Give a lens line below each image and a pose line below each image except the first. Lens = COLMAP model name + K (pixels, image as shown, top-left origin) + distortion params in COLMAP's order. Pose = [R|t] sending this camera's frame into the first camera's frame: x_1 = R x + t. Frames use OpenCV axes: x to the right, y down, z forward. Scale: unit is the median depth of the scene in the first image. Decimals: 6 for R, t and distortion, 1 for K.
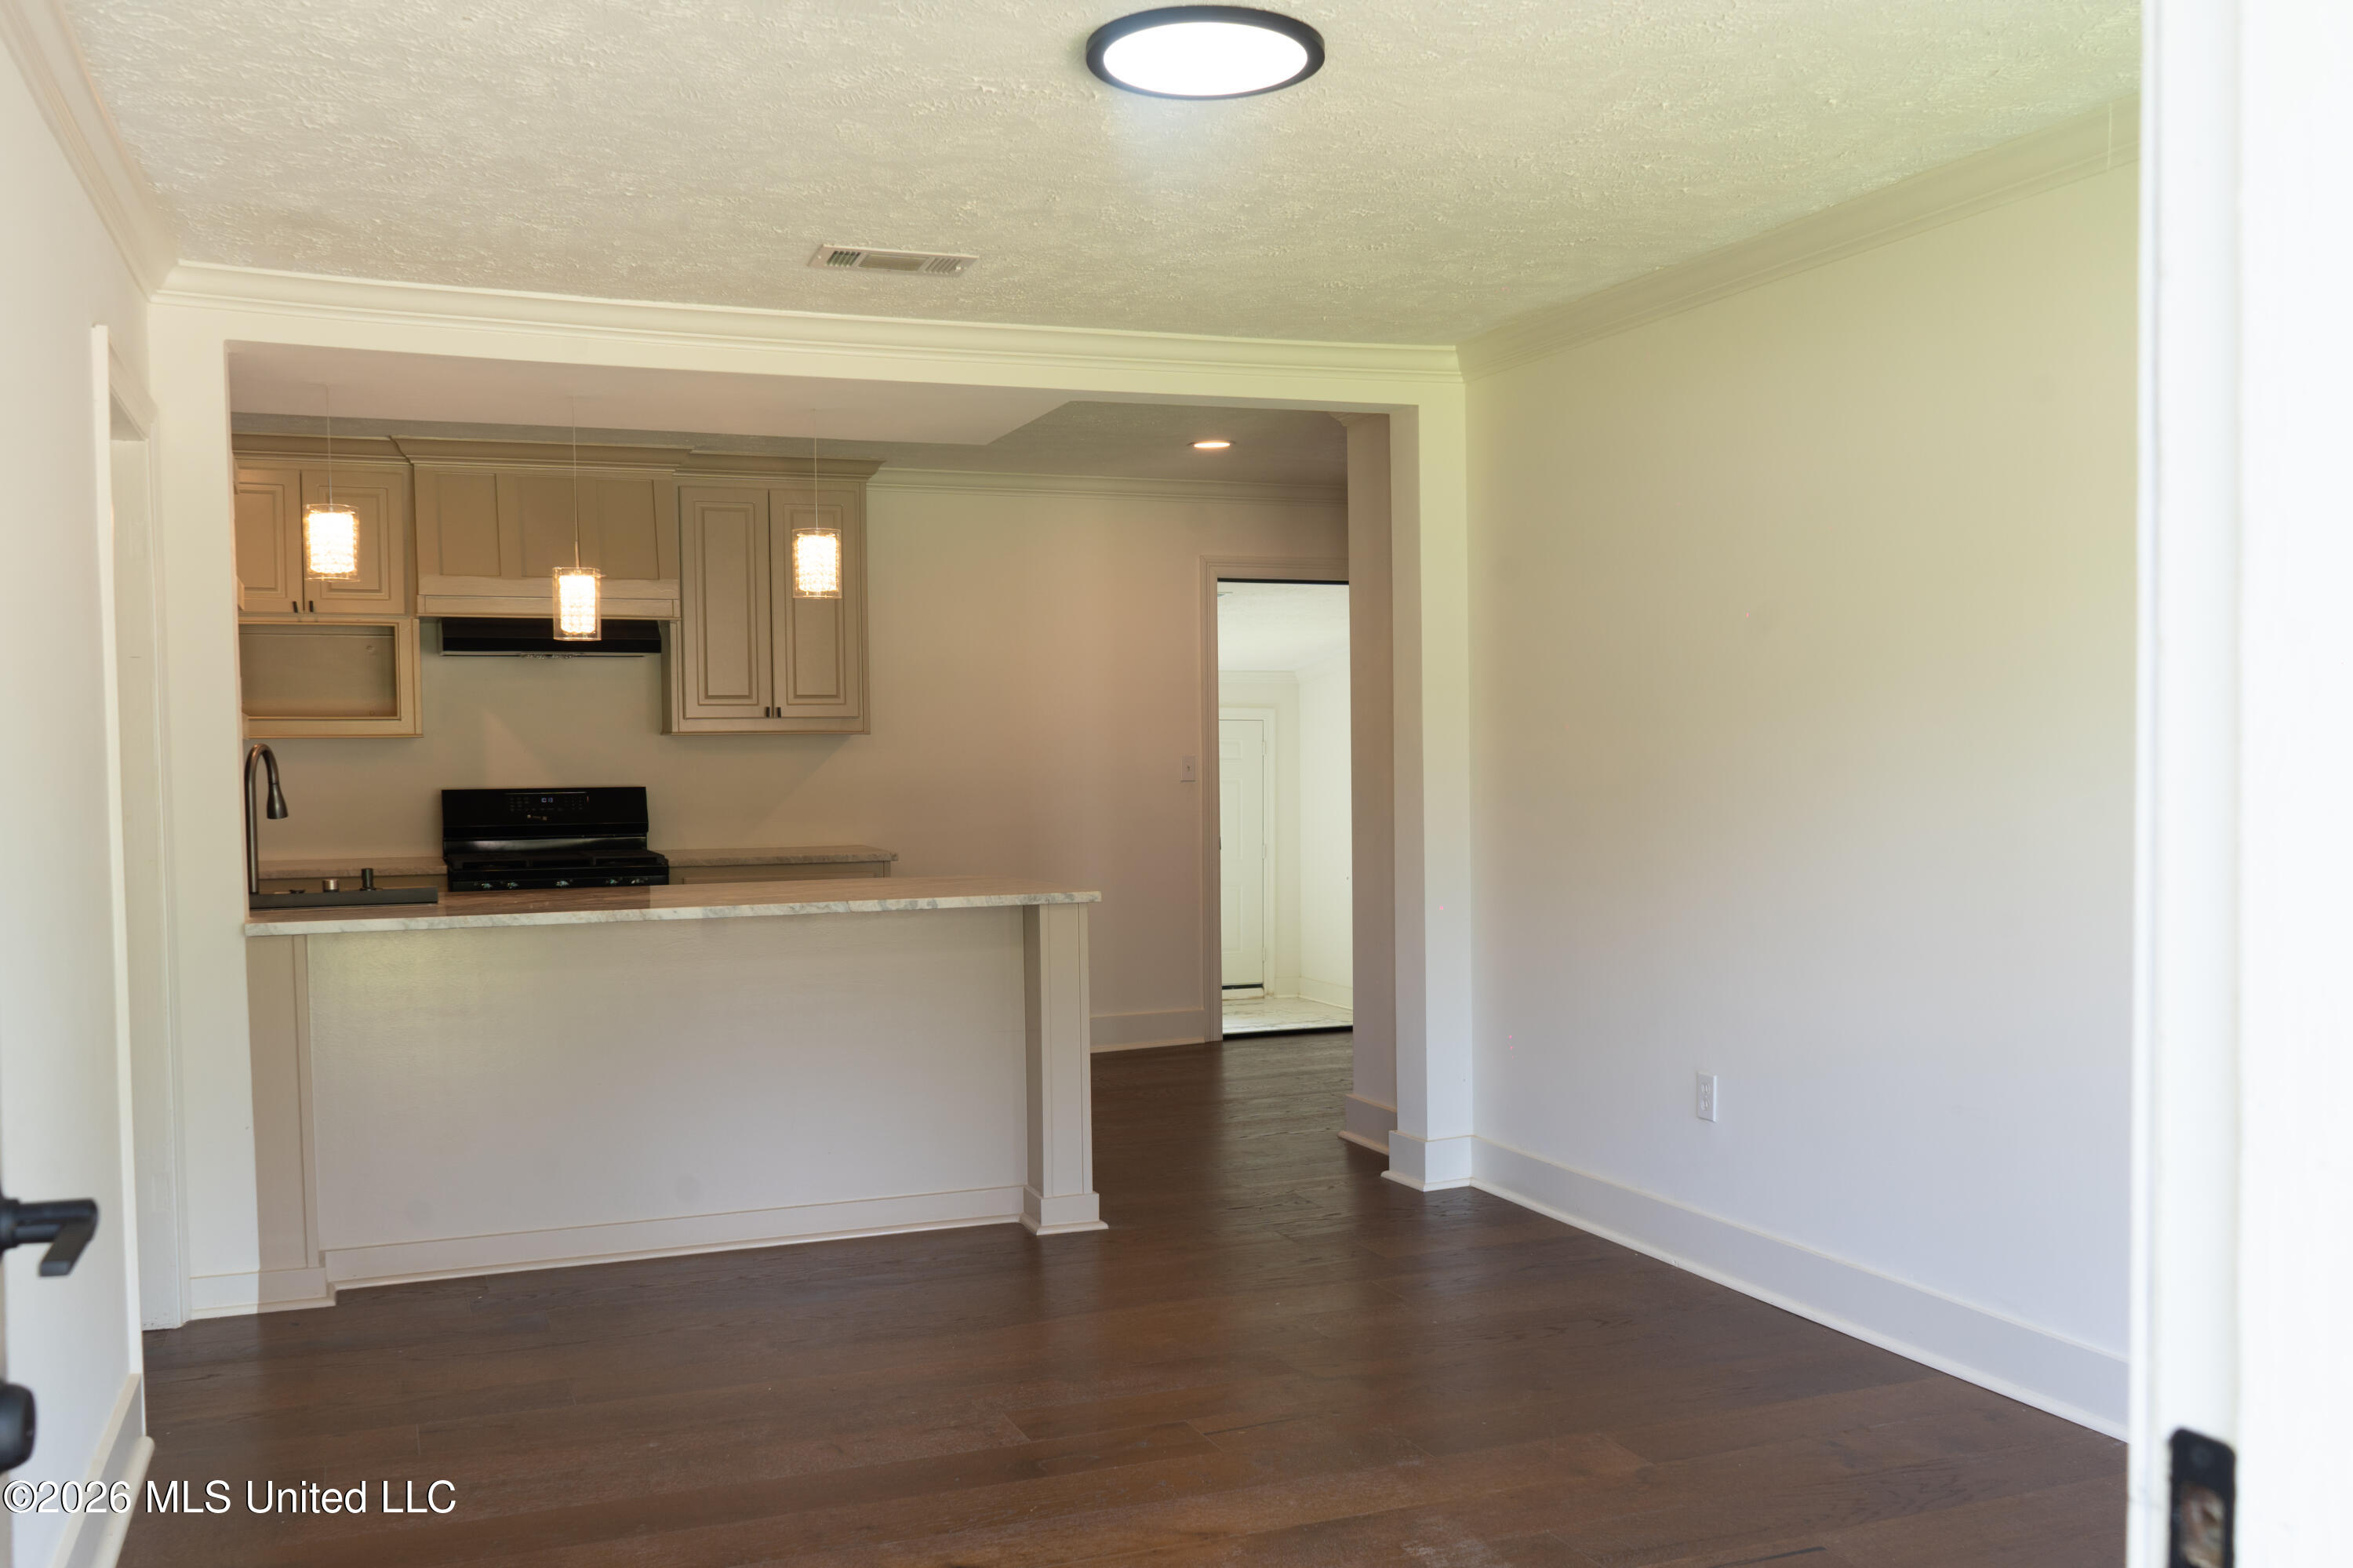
lens RADIAL K [[2003.2, 0, 1176.5], [0, 2003.2, 784.0], [0, 0, 1]] dist [0.003763, 0.000433]
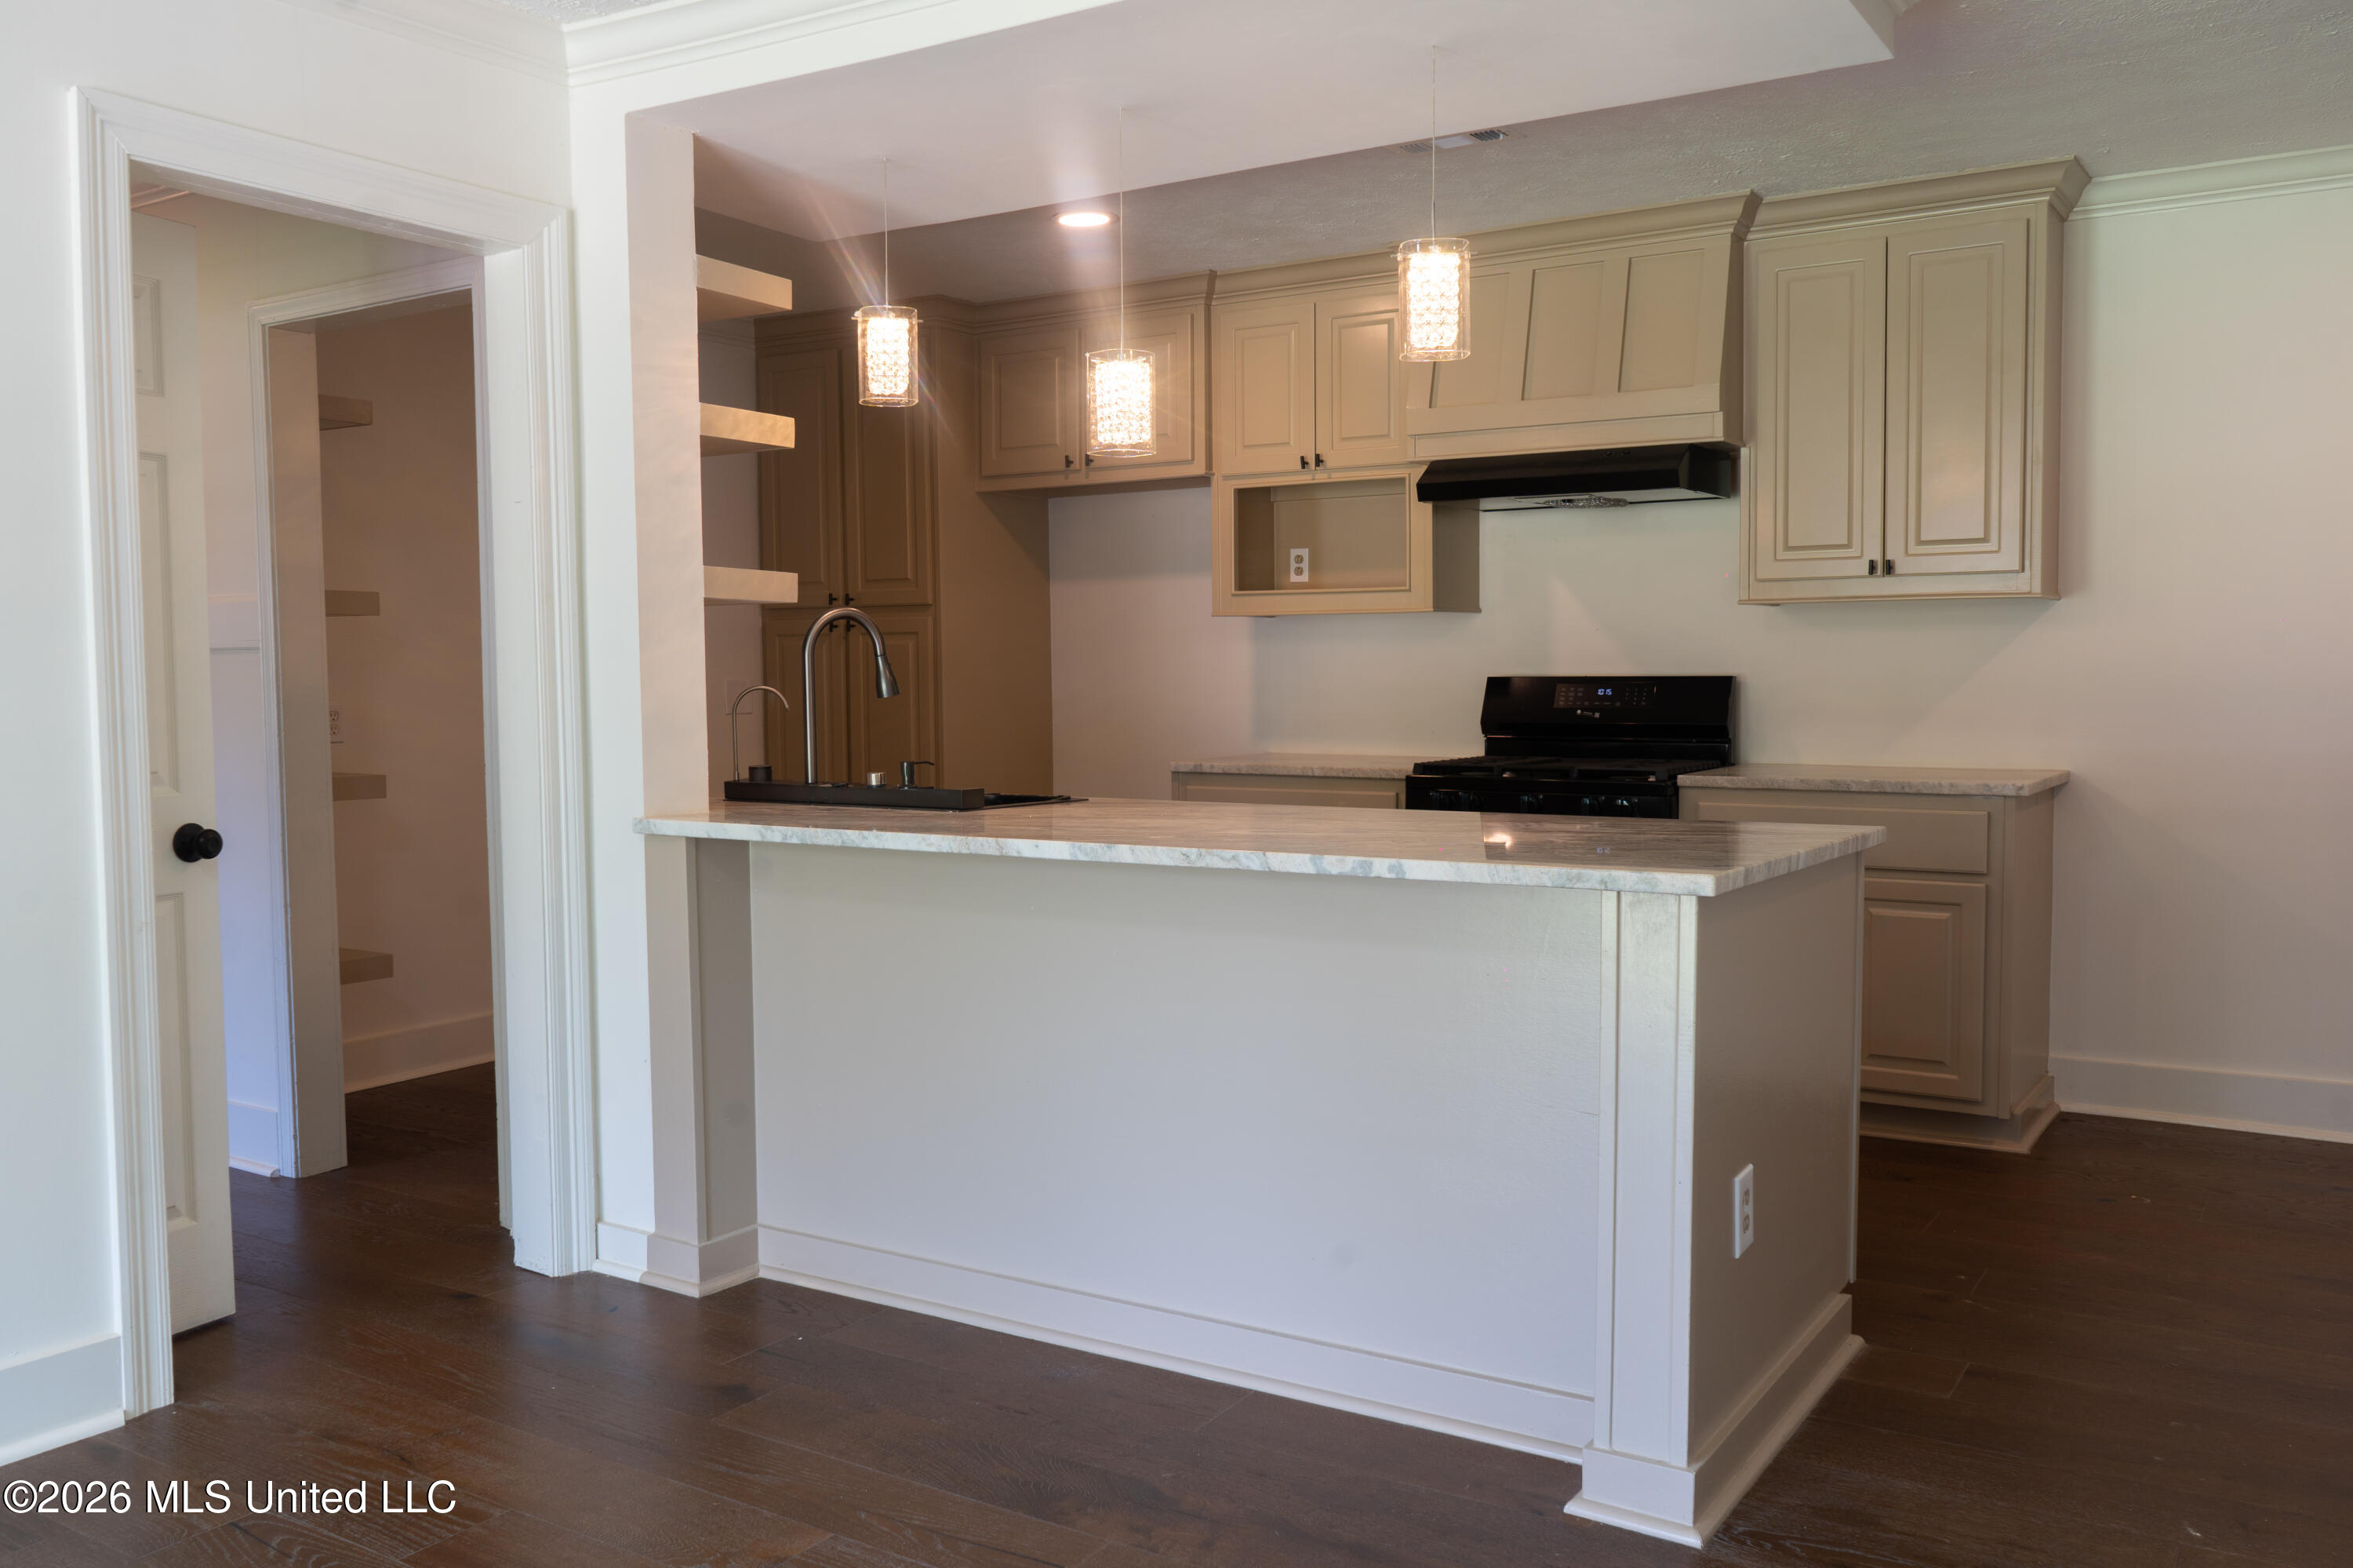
lens RADIAL K [[1893.9, 0, 1176.5], [0, 1893.9, 784.0], [0, 0, 1]] dist [-0.008965, -0.002413]
pose [[0.584645, 0.053920, -0.809496, 0.269610], [-0.013813, 0.998306, 0.056520, 0.006762], [0.811172, -0.021862, 0.584399, 0.640103]]
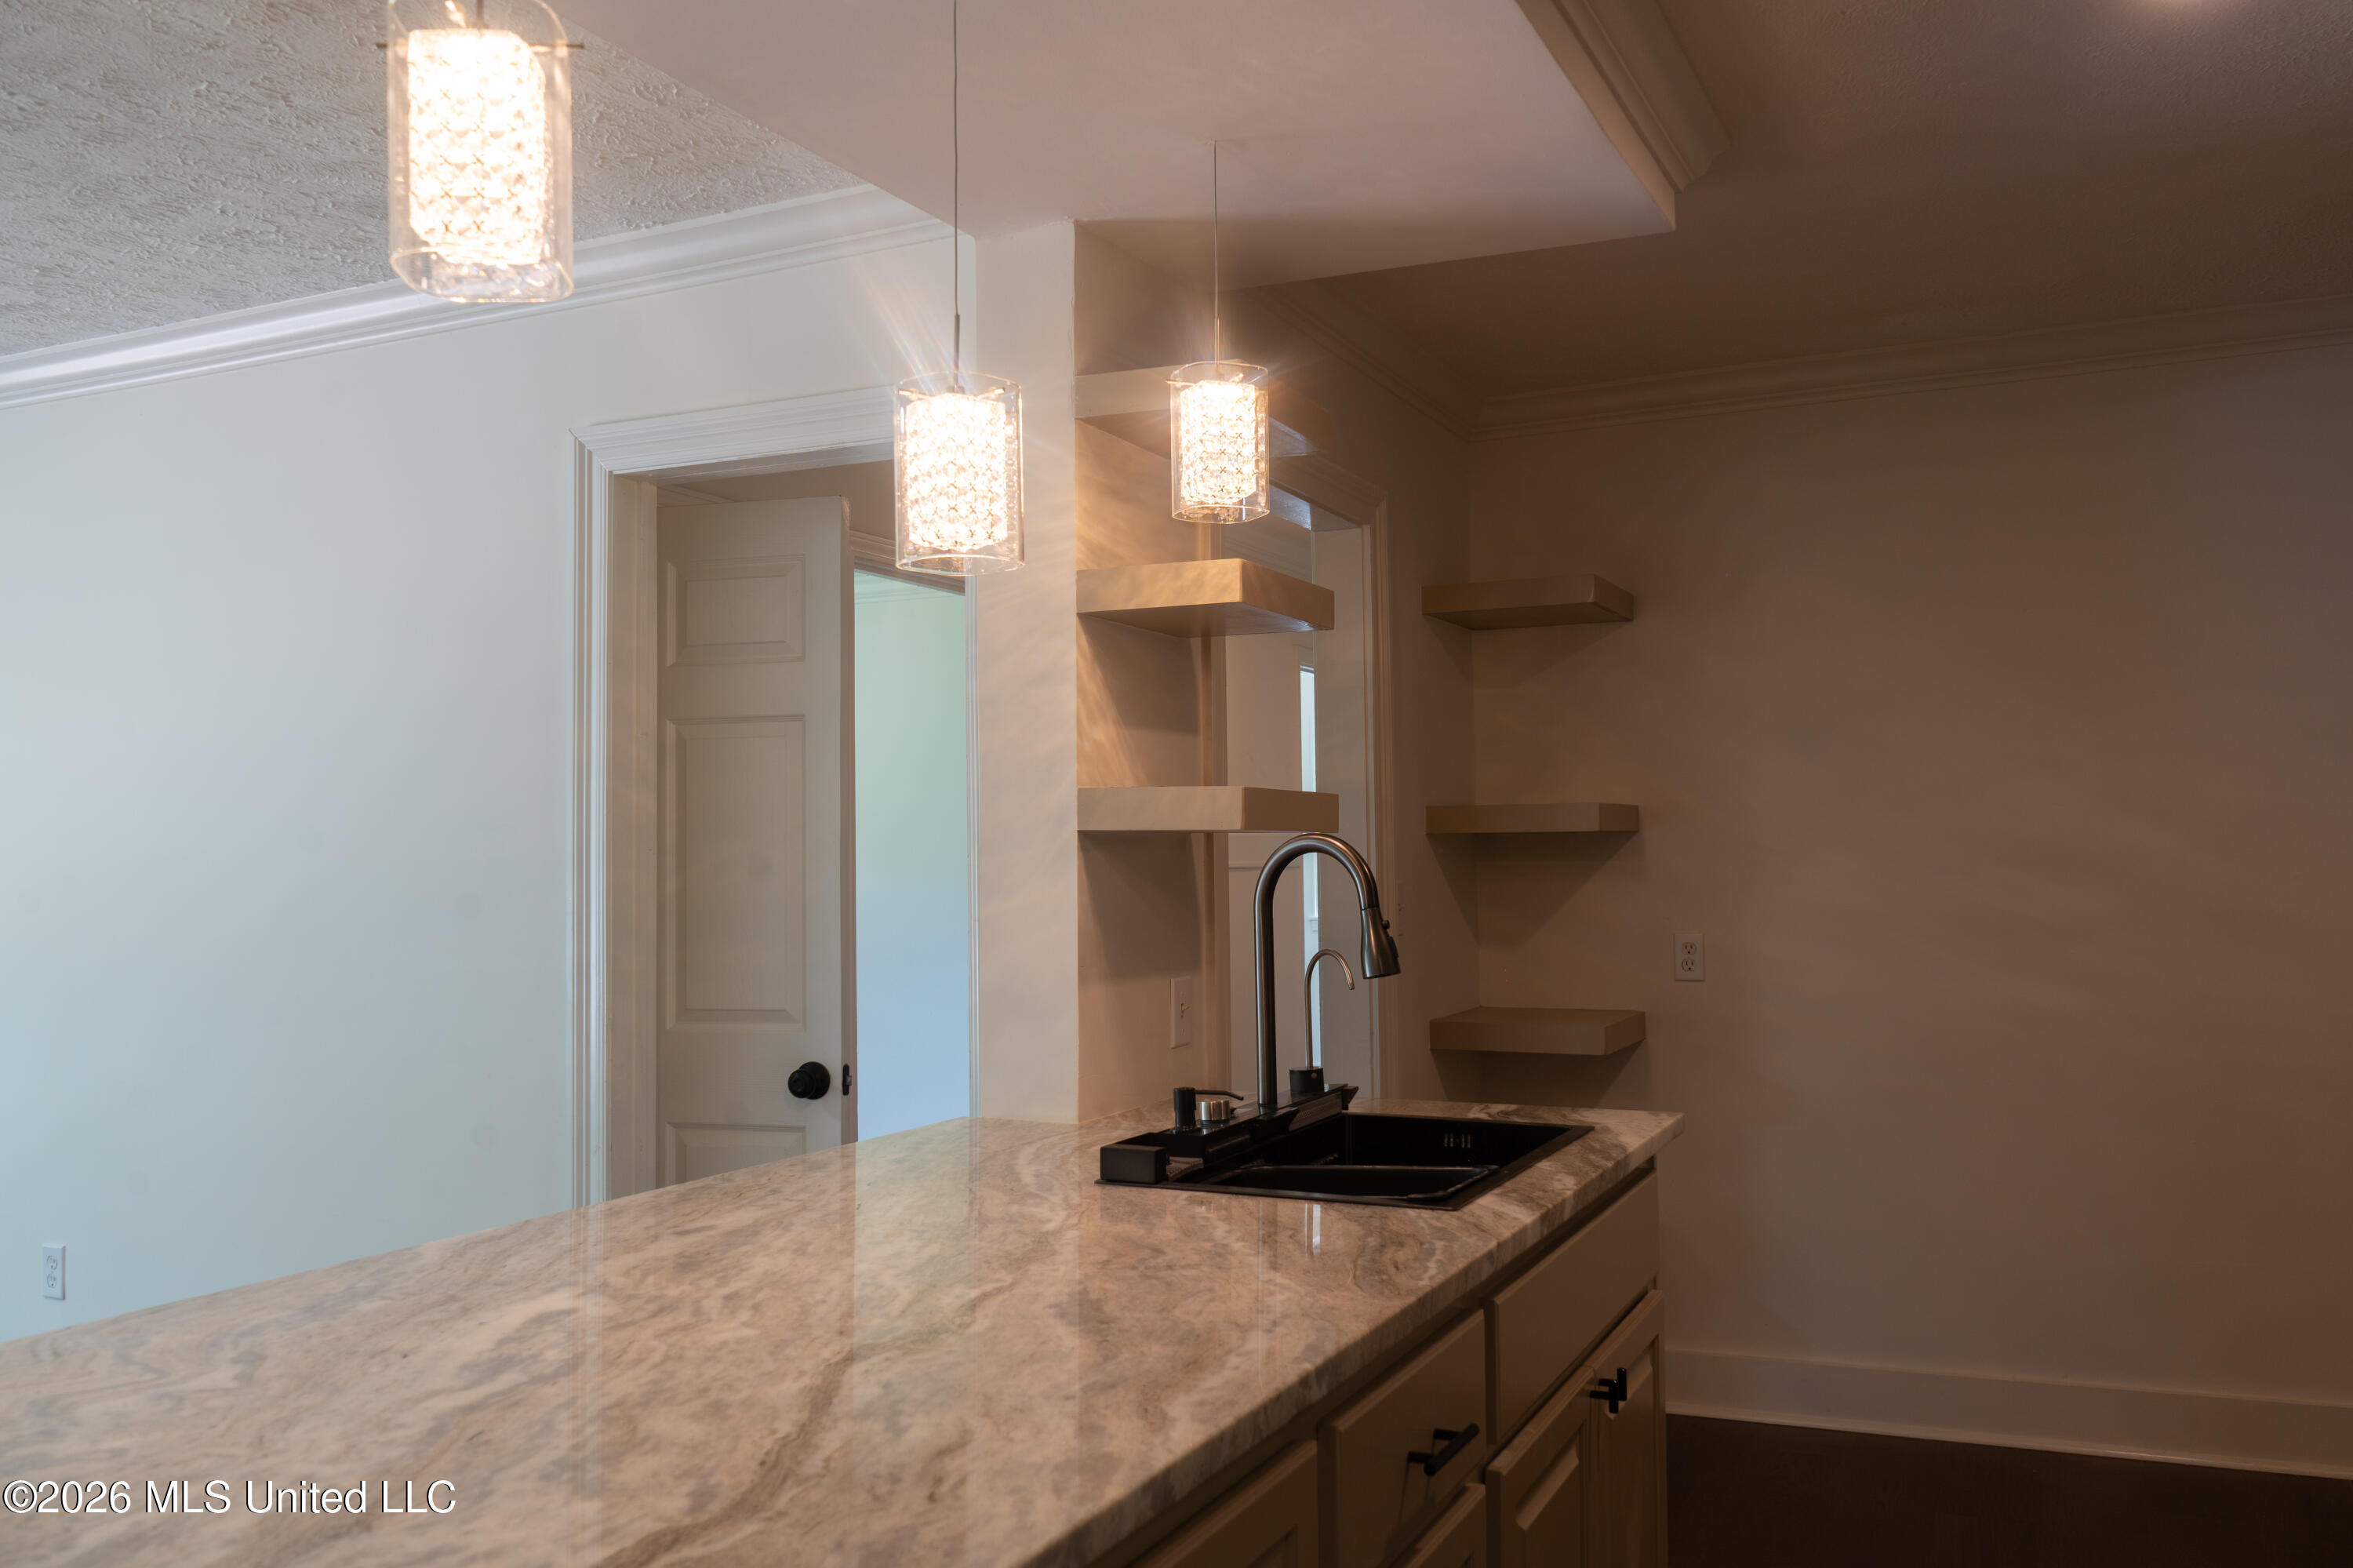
lens RADIAL K [[1893.9, 0, 1176.5], [0, 1893.9, 784.0], [0, 0, 1]] dist [-0.008965, -0.002413]
pose [[-0.733132, -0.008862, -0.680029, -0.092633], [0.006152, 0.999788, -0.019661, -0.024313], [0.680059, -0.018598, -0.732922, 1.352652]]
